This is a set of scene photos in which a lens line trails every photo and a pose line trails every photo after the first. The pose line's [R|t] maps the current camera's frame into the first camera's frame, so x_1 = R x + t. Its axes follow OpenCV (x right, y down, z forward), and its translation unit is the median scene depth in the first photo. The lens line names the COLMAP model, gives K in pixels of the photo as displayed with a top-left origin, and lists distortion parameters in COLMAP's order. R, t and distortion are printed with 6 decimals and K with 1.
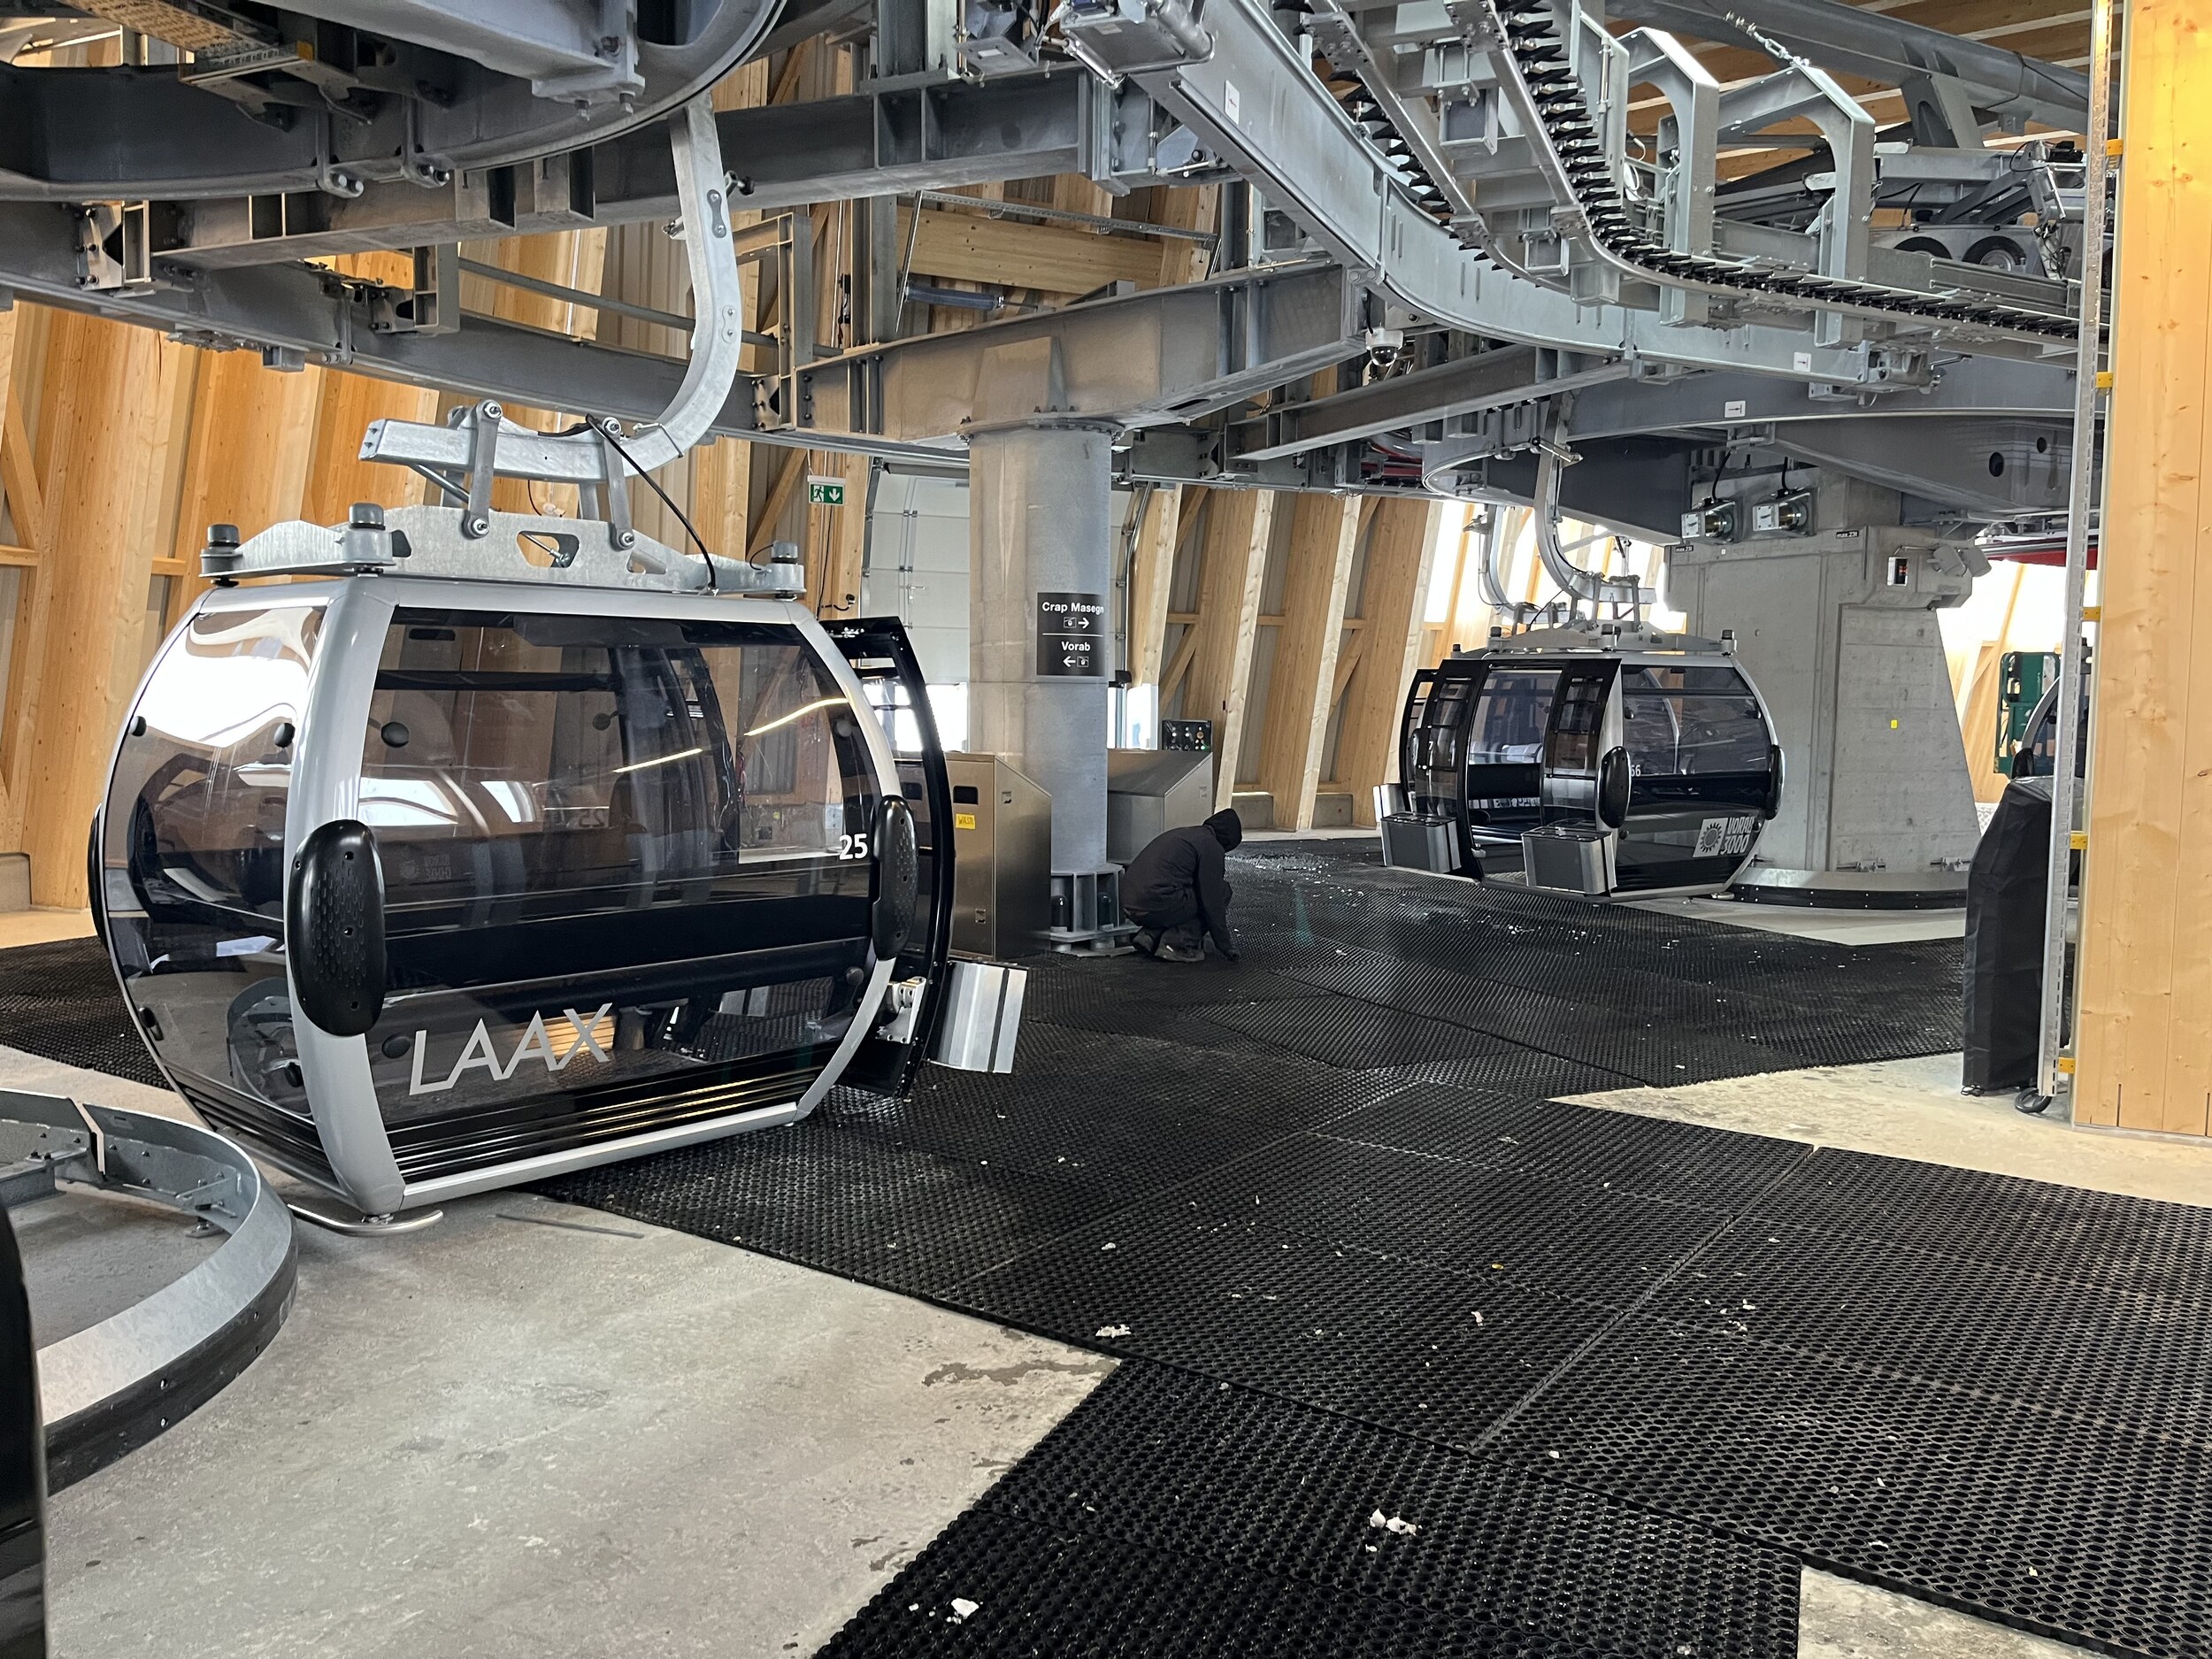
lens RADIAL K [[1678.8, 0, 1106.0], [0, 1678.8, 829.5], [0, 0, 1]] dist [0.052906, -0.076548]
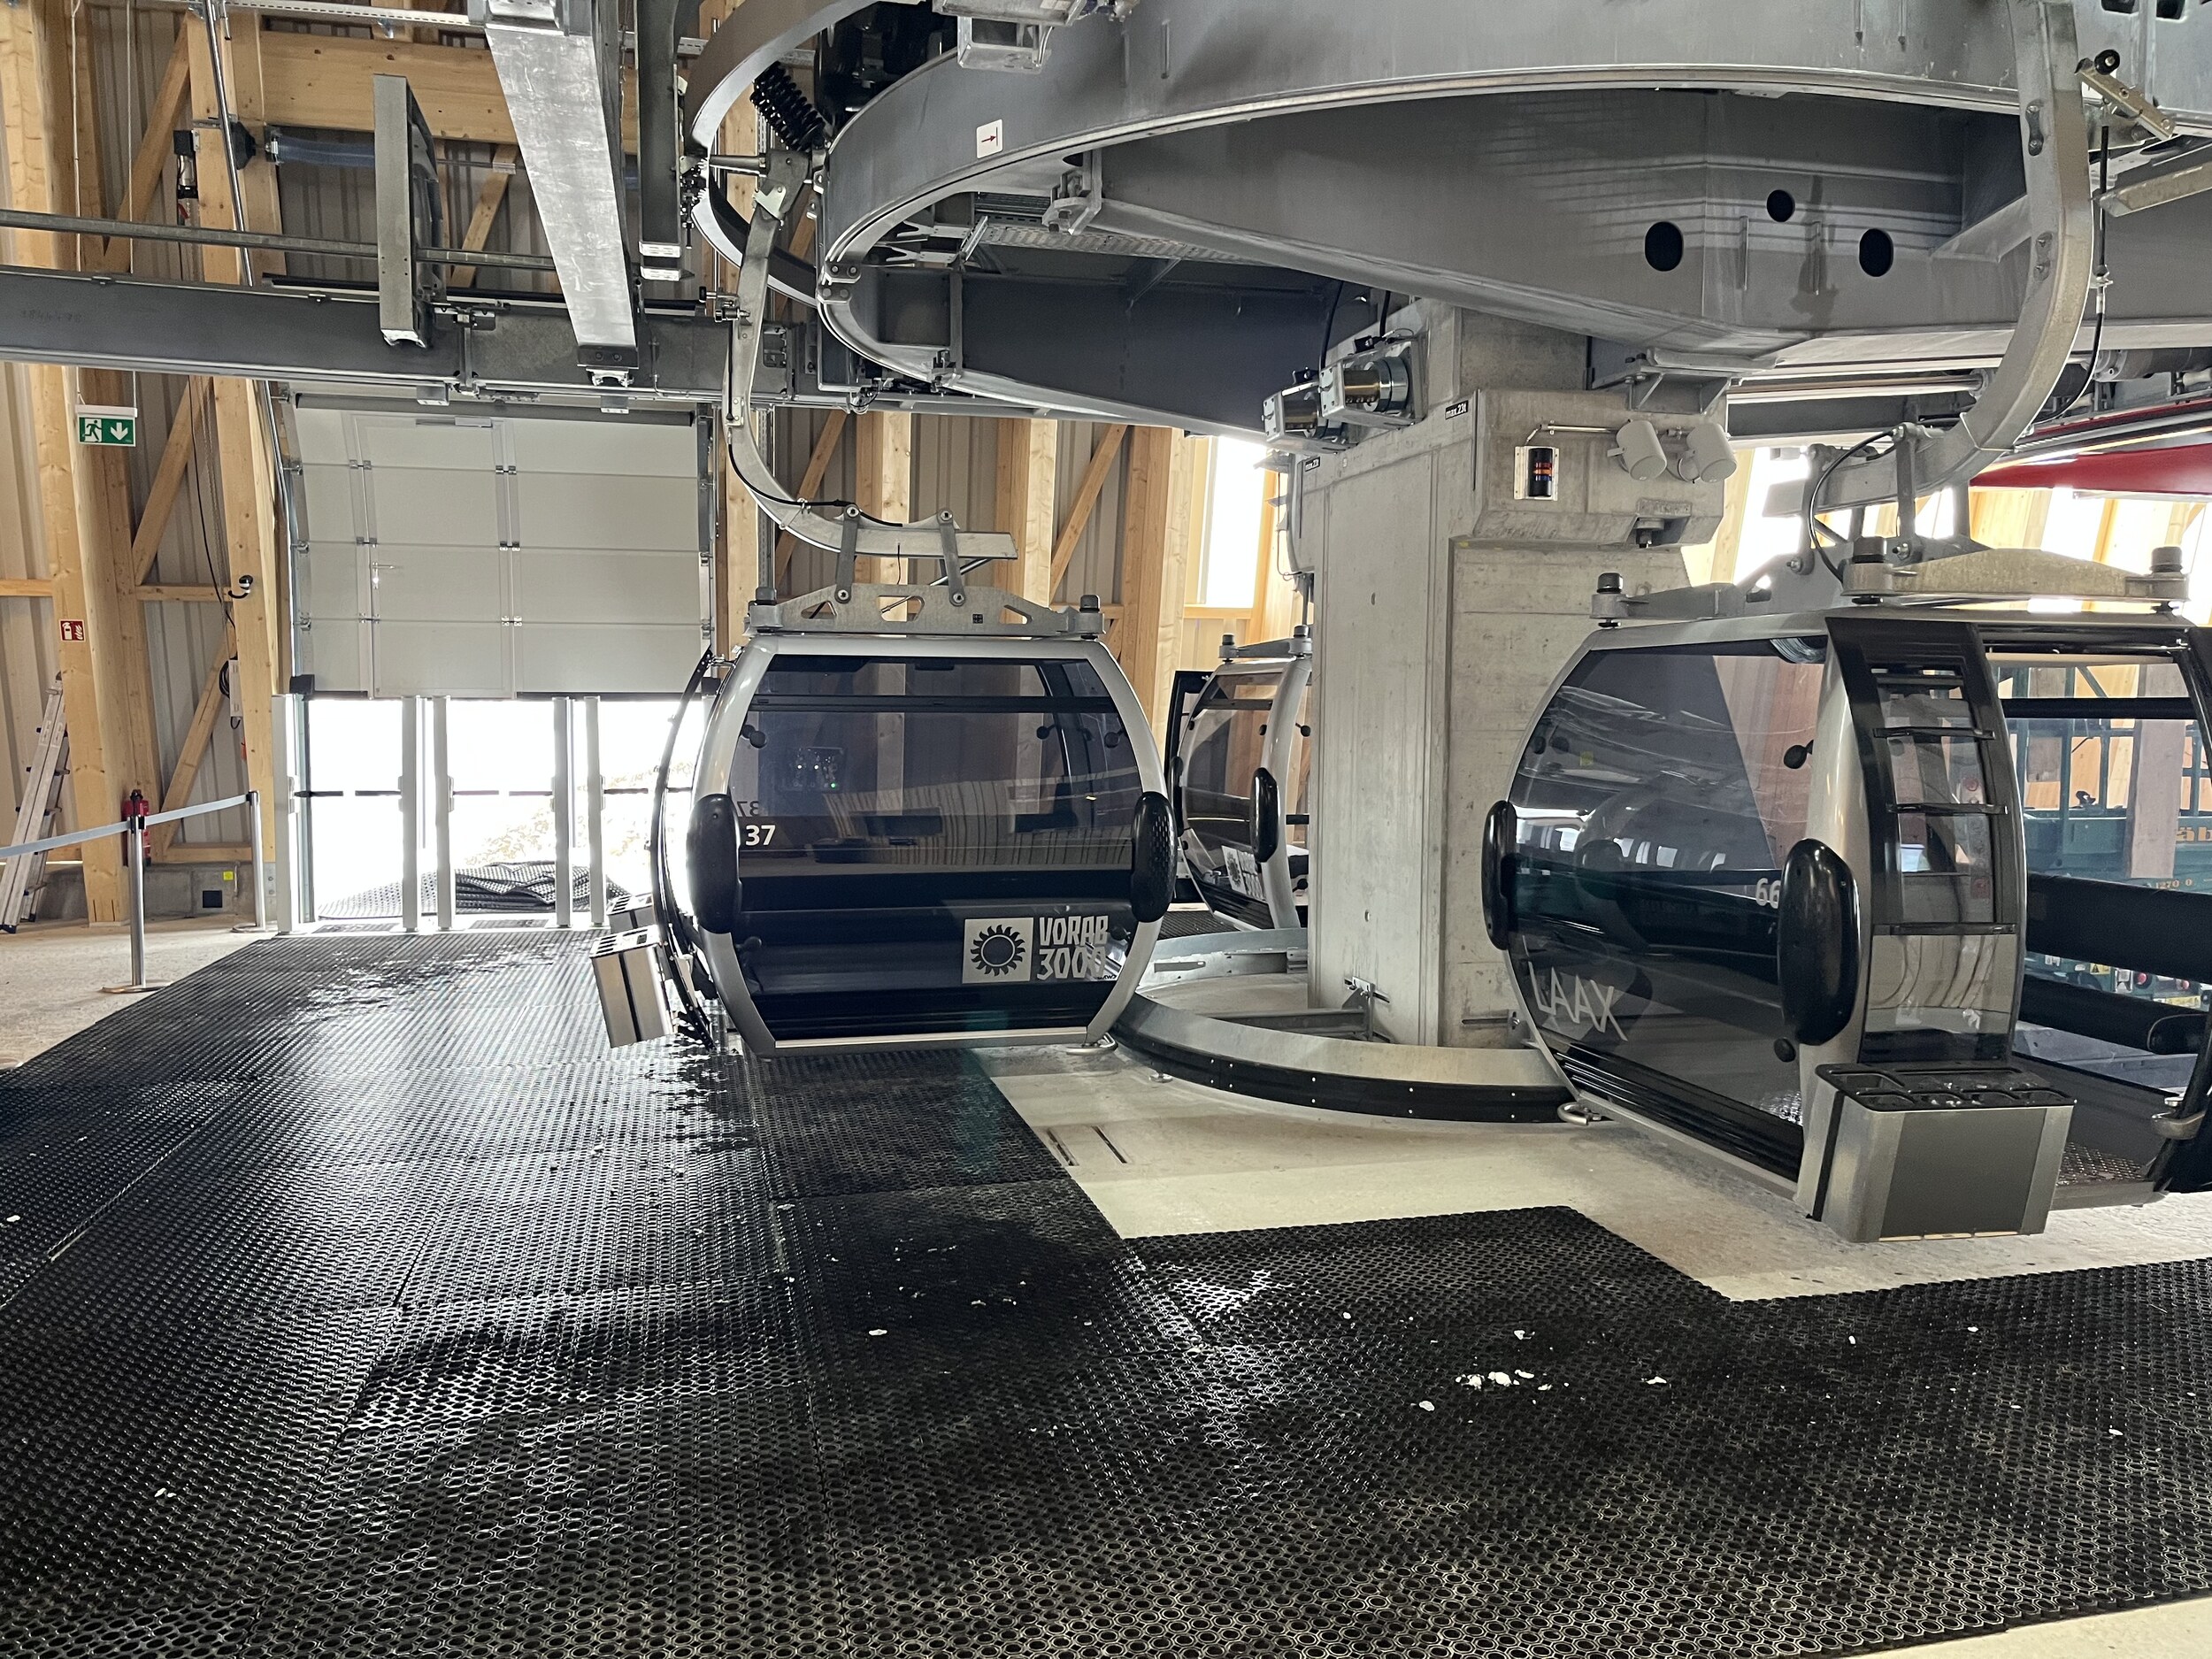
lens RADIAL K [[1678.8, 0, 1106.0], [0, 1678.8, 829.5], [0, 0, 1]] dist [0.052906, -0.076548]
pose [[0.976329, 0.008167, -0.216135, 0.441212], [-0.010121, 0.999917, -0.007933, -0.033888], [0.216053, 0.009933, 0.976331, 0.442120]]
